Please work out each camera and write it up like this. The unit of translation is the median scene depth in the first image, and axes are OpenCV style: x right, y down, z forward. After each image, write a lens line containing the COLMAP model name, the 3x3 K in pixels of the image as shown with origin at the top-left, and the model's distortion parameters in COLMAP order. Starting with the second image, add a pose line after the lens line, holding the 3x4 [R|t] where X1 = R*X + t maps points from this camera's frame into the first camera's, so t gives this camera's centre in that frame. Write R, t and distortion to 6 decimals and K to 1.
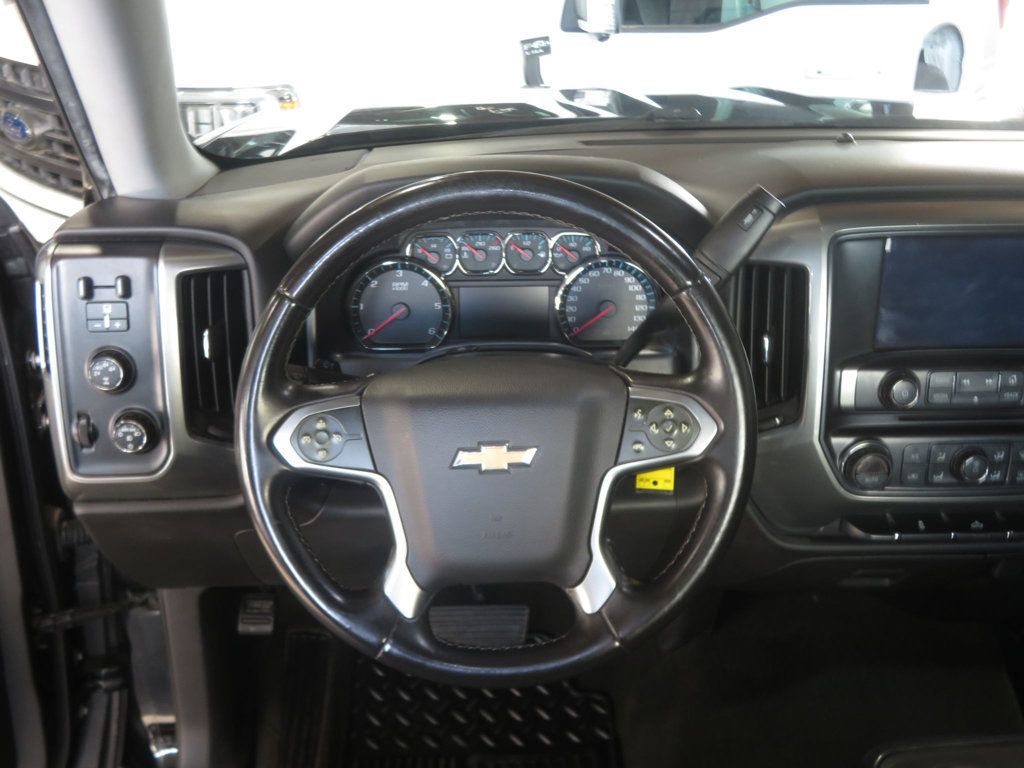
lens RADIAL K [[1024.0, 0, 509.5], [0, 1024.0, 386.1], [0, 0, 1]] dist [0.013515, 0.013782]
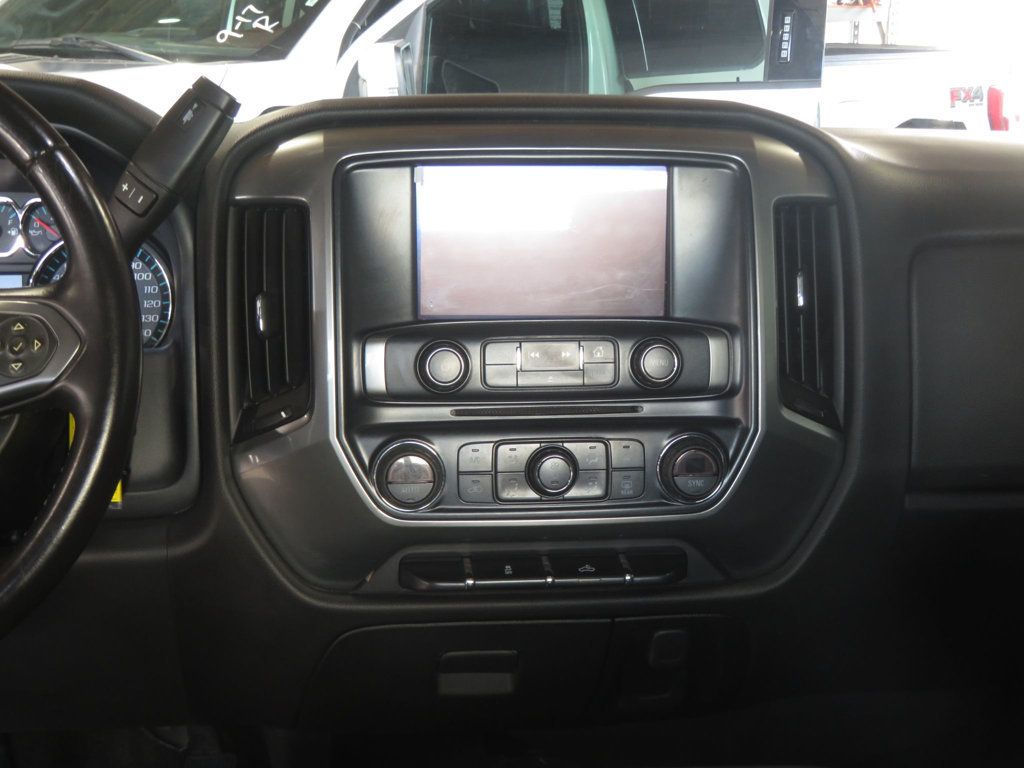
lens RADIAL K [[1542.7, 0, 512.0], [0, 1542.7, 384.0], [0, 0, 1]] dist [-0.003799, 0.018177]
pose [[0.997206, -0.013764, 0.073419, 0.340603], [0.029485, 0.975595, -0.217588, 0.253979], [-0.068632, 0.219145, 0.973275, -0.079479]]
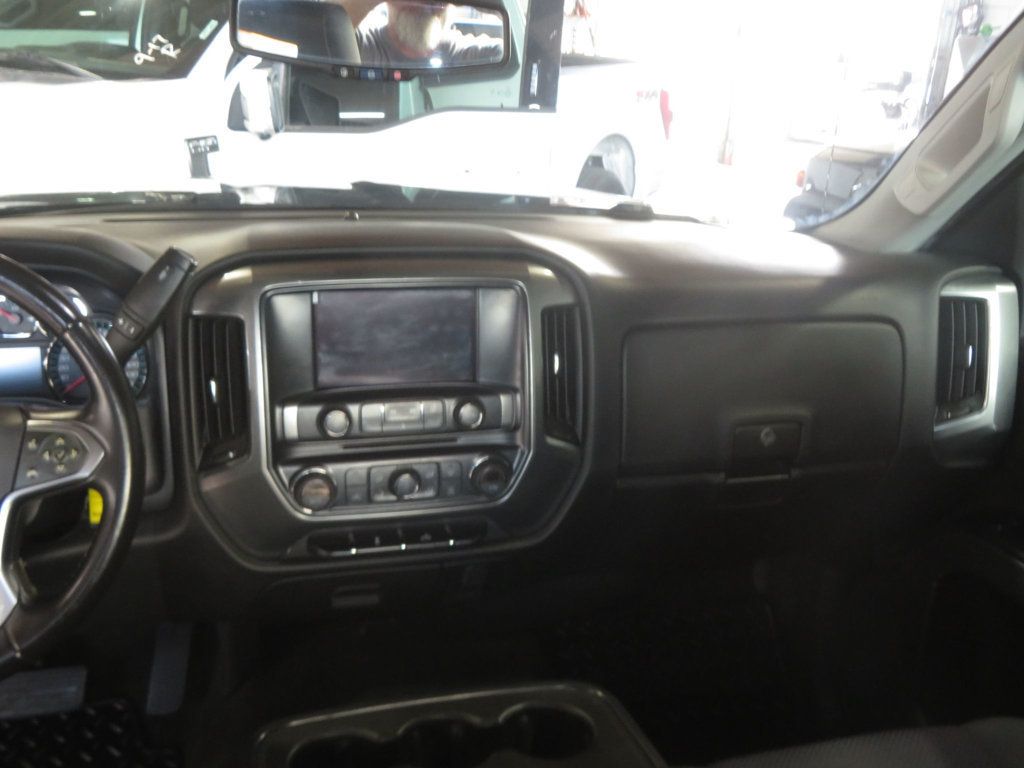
lens RADIAL K [[1024.0, 0, 509.5], [0, 1024.0, 386.1], [0, 0, 1]] dist [0.013515, 0.013782]
pose [[0.972801, -0.040629, 0.228050, 0.303134], [0.062180, 0.994167, -0.088126, 0.076789], [-0.223139, 0.099910, 0.969653, -0.169891]]
